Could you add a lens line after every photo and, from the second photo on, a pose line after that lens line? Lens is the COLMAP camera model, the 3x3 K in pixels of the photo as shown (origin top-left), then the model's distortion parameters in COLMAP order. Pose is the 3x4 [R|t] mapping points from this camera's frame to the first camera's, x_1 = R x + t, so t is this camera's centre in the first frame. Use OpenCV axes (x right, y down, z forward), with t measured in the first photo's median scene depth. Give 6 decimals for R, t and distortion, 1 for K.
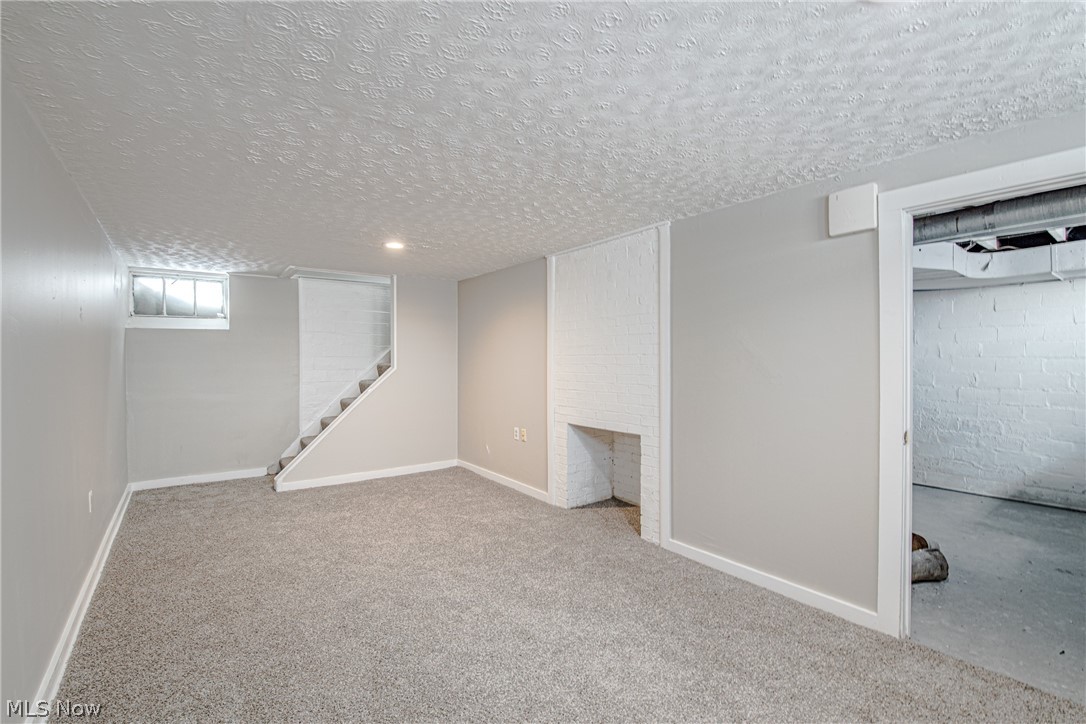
lens RADIAL K [[484.8, 0, 534.8], [0, 484.8, 364.0], [0, 0, 1]] dist [-0.008434, -0.000198]
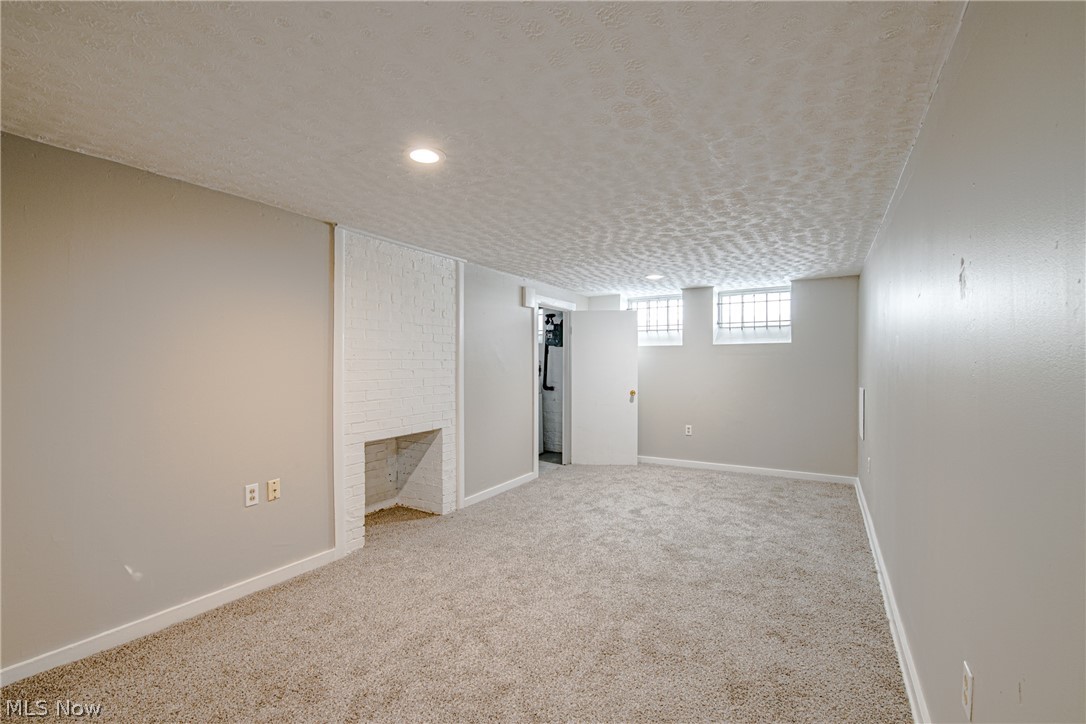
lens RADIAL K [[484.8, 0, 534.8], [0, 484.8, 364.0], [0, 0, 1]] dist [-0.008434, -0.000198]
pose [[-0.397156, -0.011514, 0.917679, -0.882463], [0.001200, 0.999914, 0.013065, -0.023411], [-0.917750, 0.006290, -0.397108, 1.168430]]
